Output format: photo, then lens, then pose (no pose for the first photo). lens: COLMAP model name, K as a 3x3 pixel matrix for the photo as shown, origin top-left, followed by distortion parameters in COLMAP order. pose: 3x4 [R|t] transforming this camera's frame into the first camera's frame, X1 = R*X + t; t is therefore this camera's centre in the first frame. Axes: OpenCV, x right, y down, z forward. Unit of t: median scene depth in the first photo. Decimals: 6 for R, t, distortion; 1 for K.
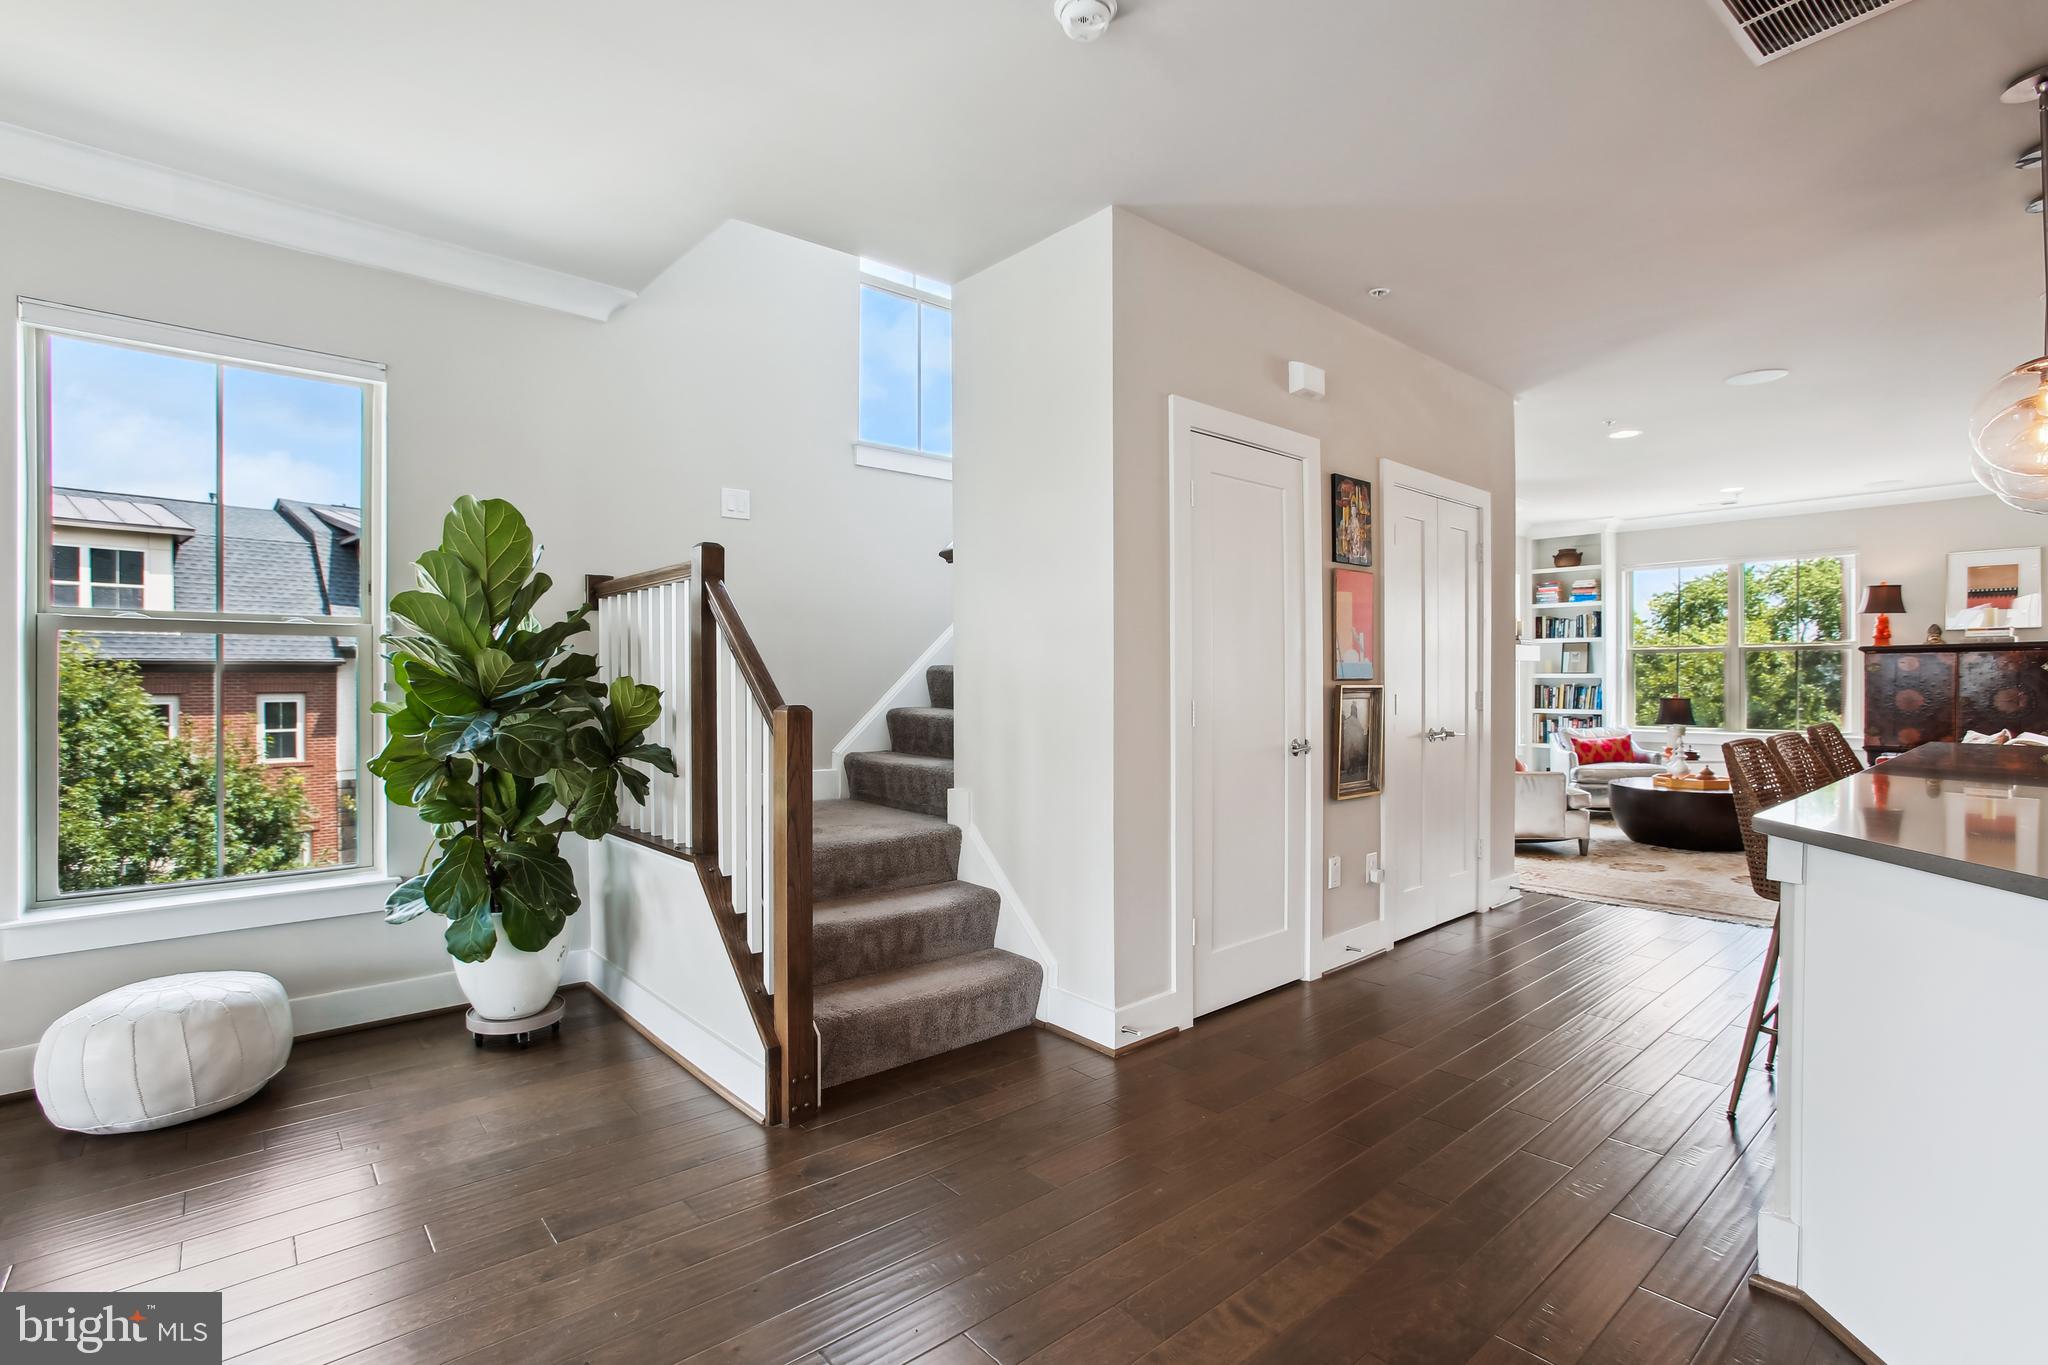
lens RADIAL K [[936.9, 0, 1004.7], [0, 936.9, 693.0], [0, 0, 1]] dist [-0.013889, 0.004232]
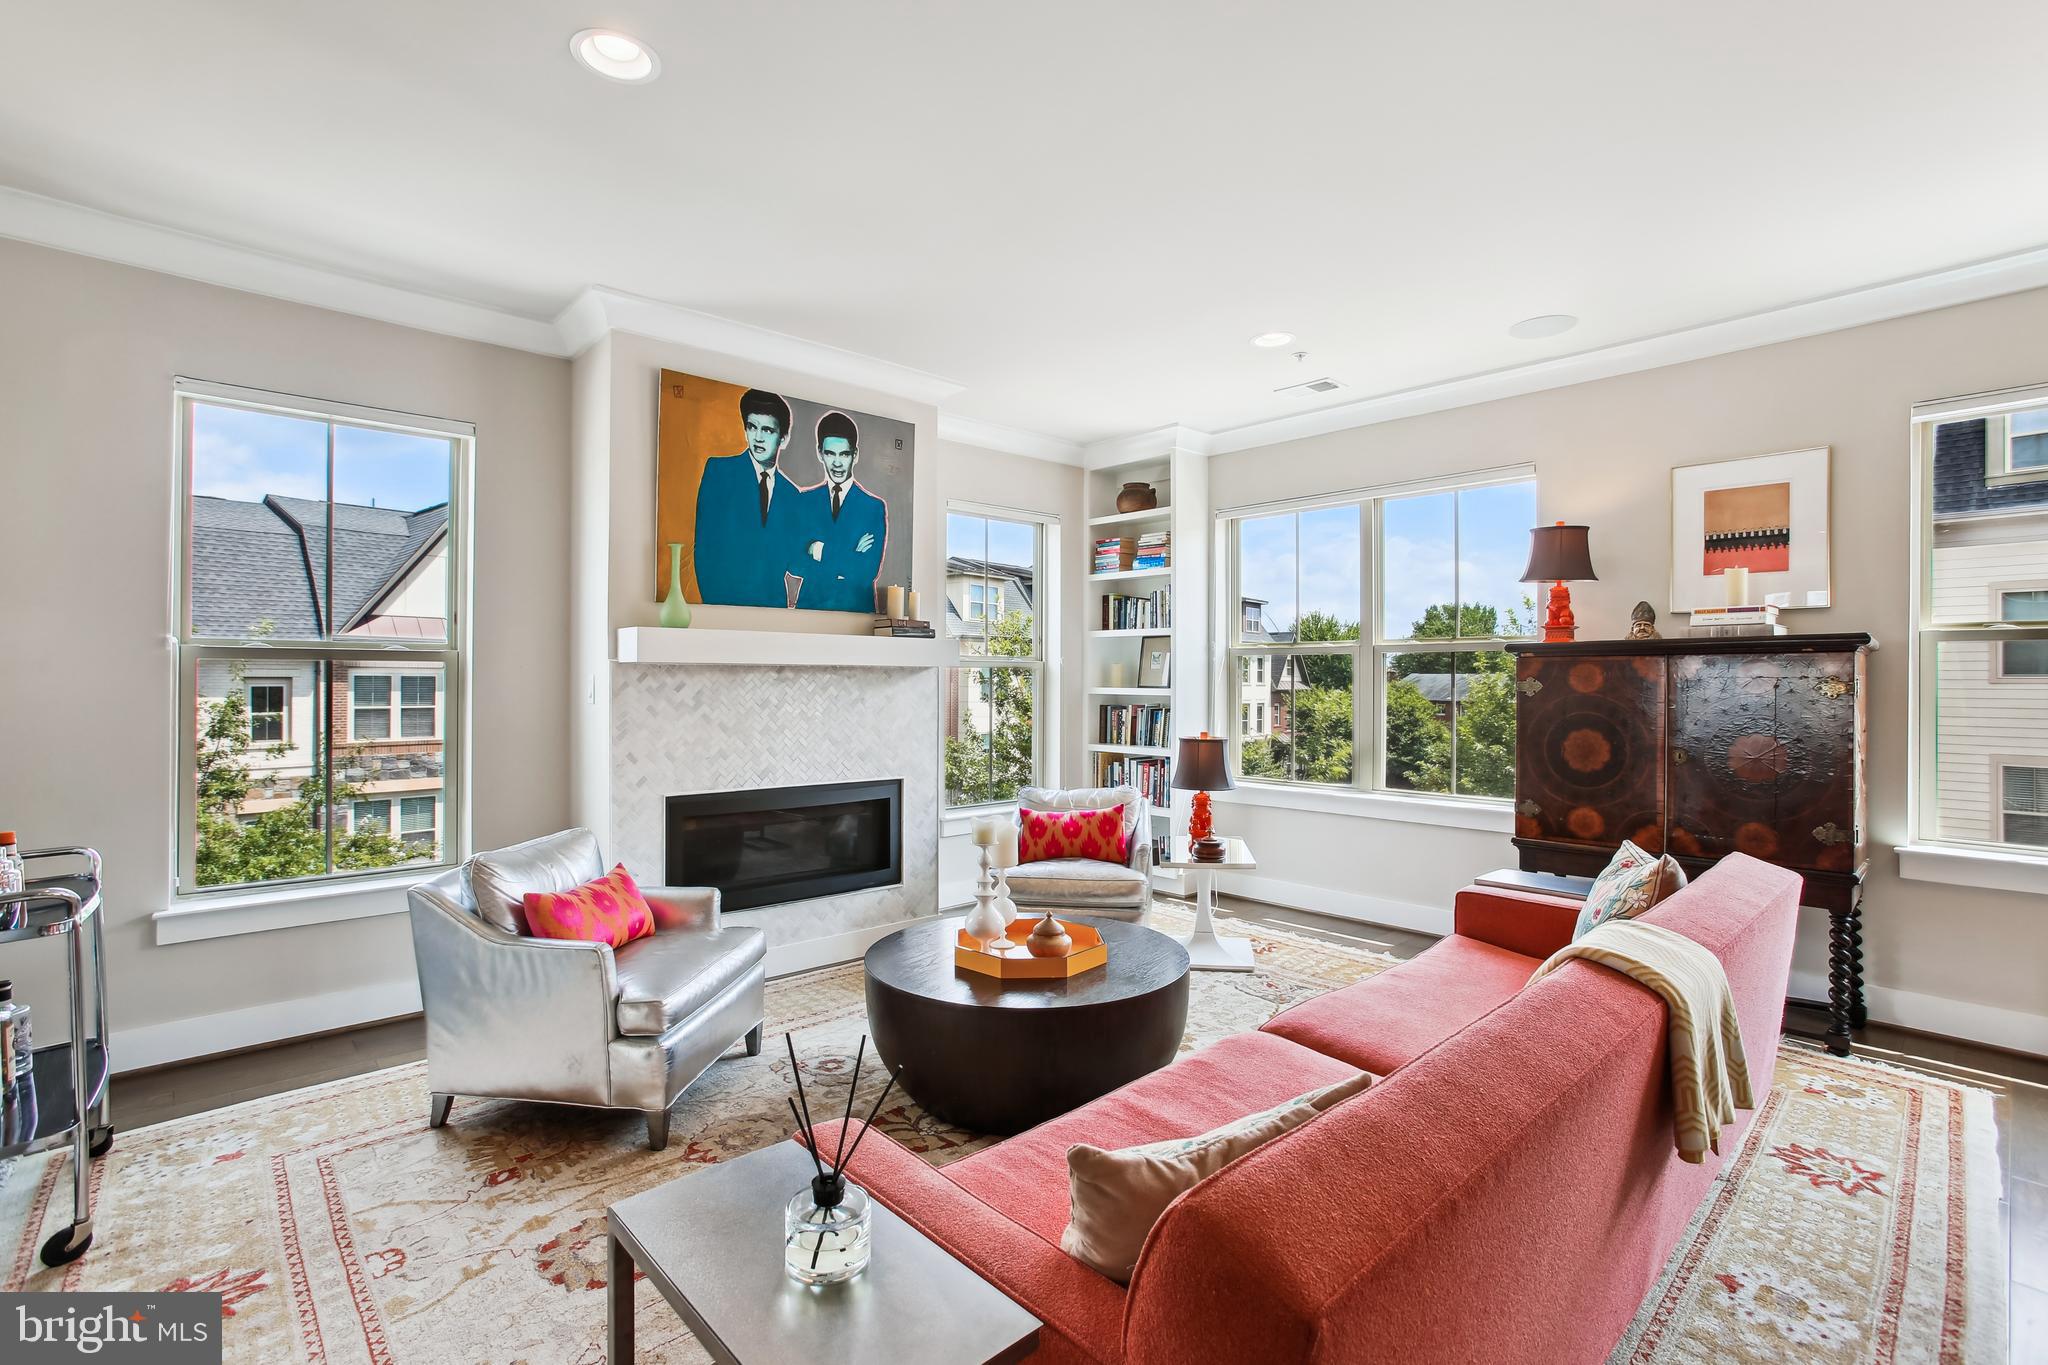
lens RADIAL K [[936.9, 0, 1028.6], [0, 936.9, 676.8], [0, 0, 1]] dist [-0.013889, 0.004232]
pose [[0.999773, 0.003924, 0.020952, 0.639878], [-0.003588, 0.999865, -0.016055, -0.022069], [-0.021012, 0.015976, 0.999652, 0.481963]]
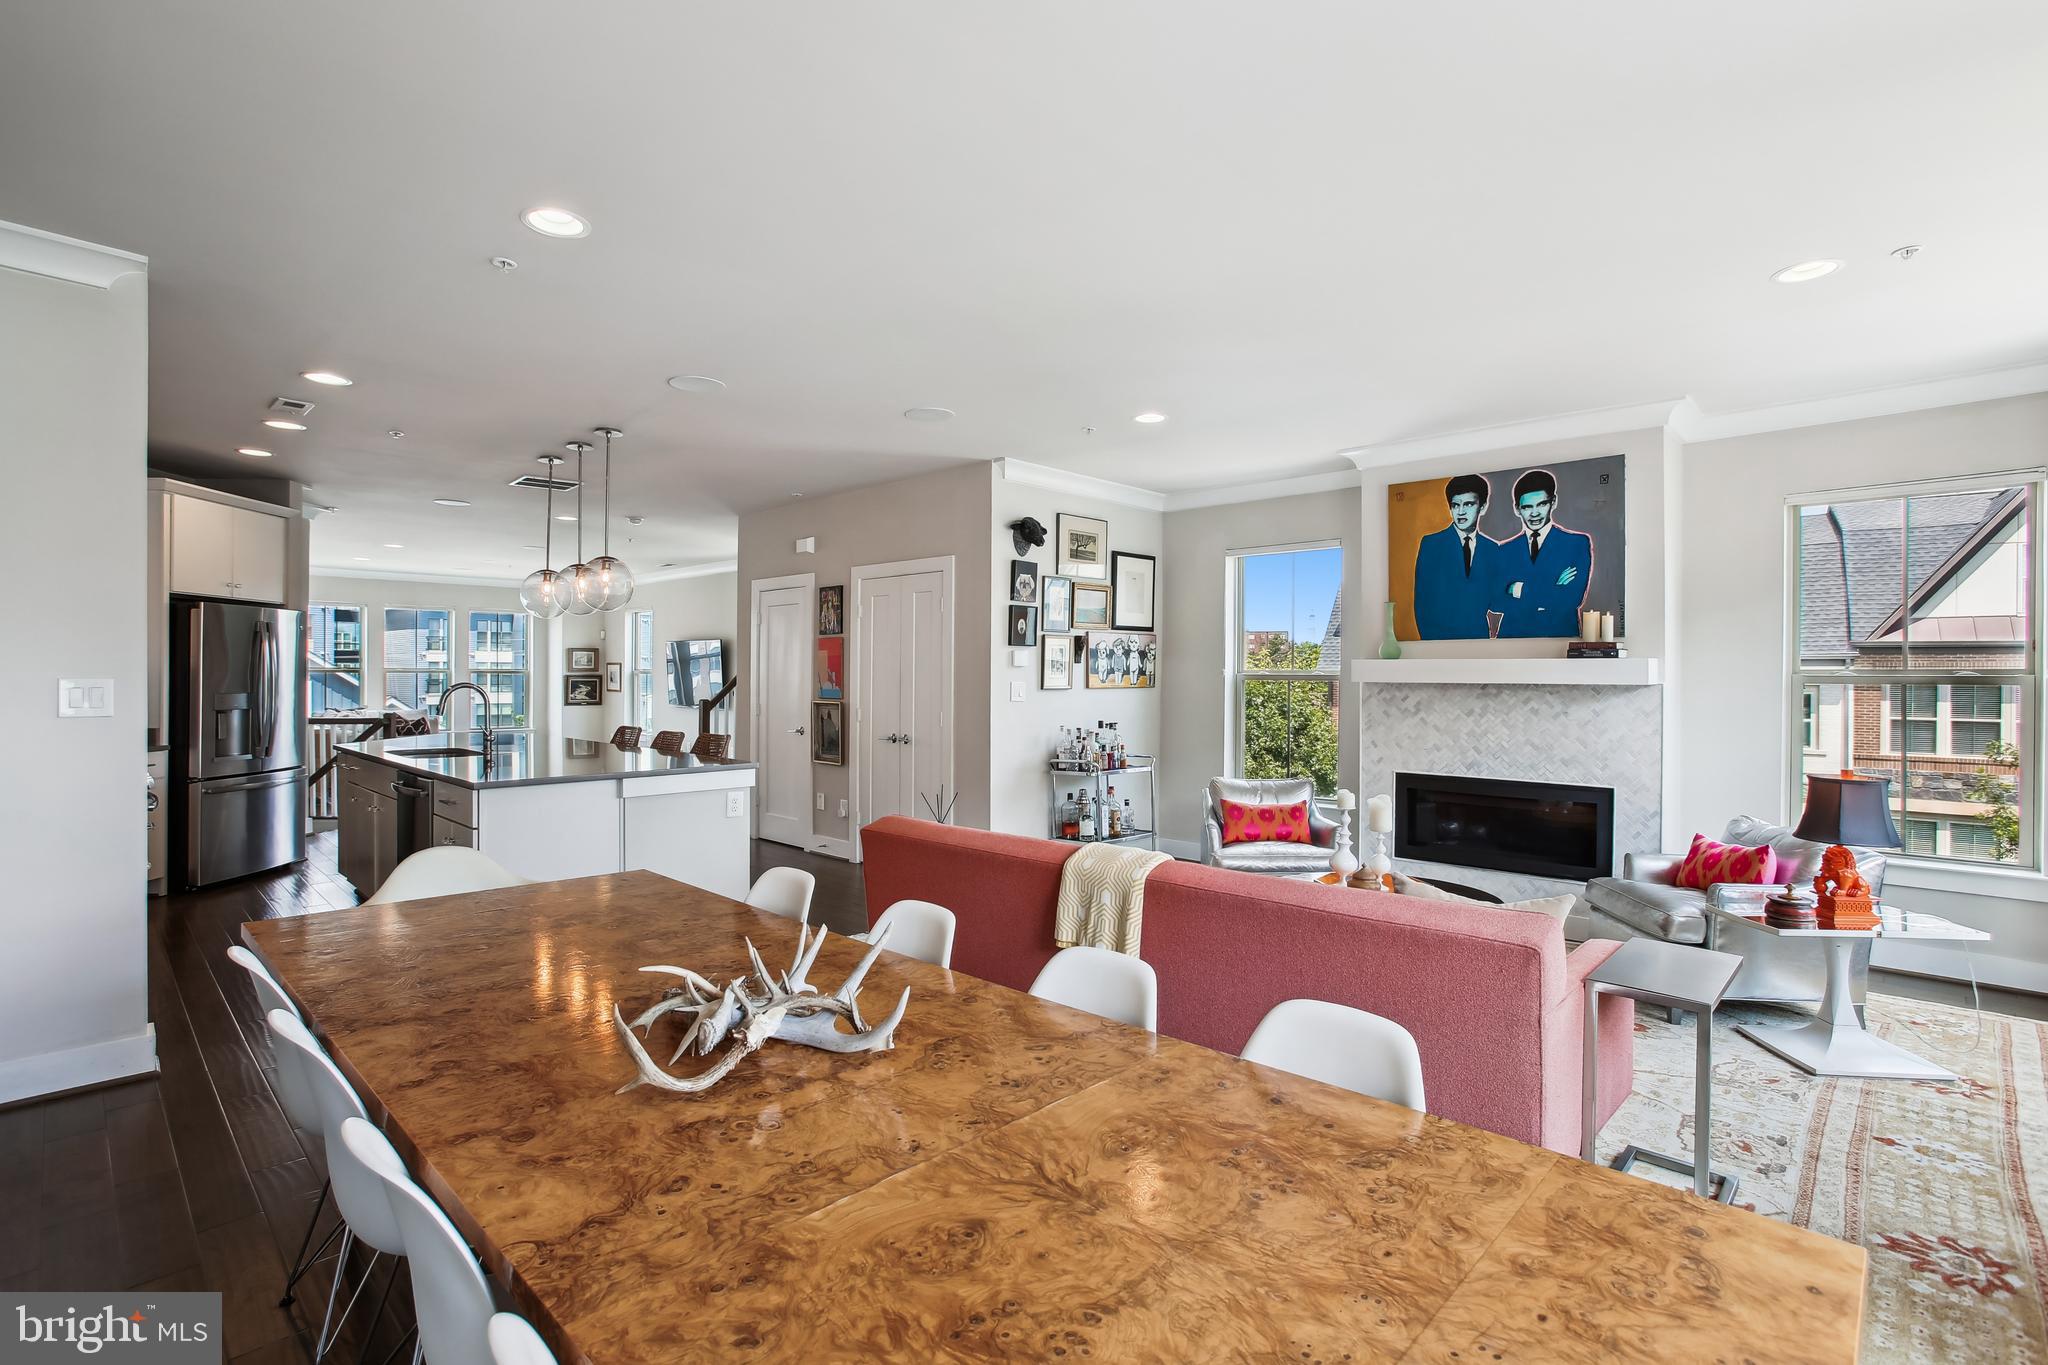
lens RADIAL K [[936.9, 0, 1034.0], [0, 936.9, 675.1], [0, 0, 1]] dist [-0.013889, 0.004232]
pose [[0.113810, 0.001080, -0.993502, 1.209005], [-0.022247, 0.999751, -0.001462, -0.035818], [0.993253, 0.022269, 0.113806, 0.628567]]
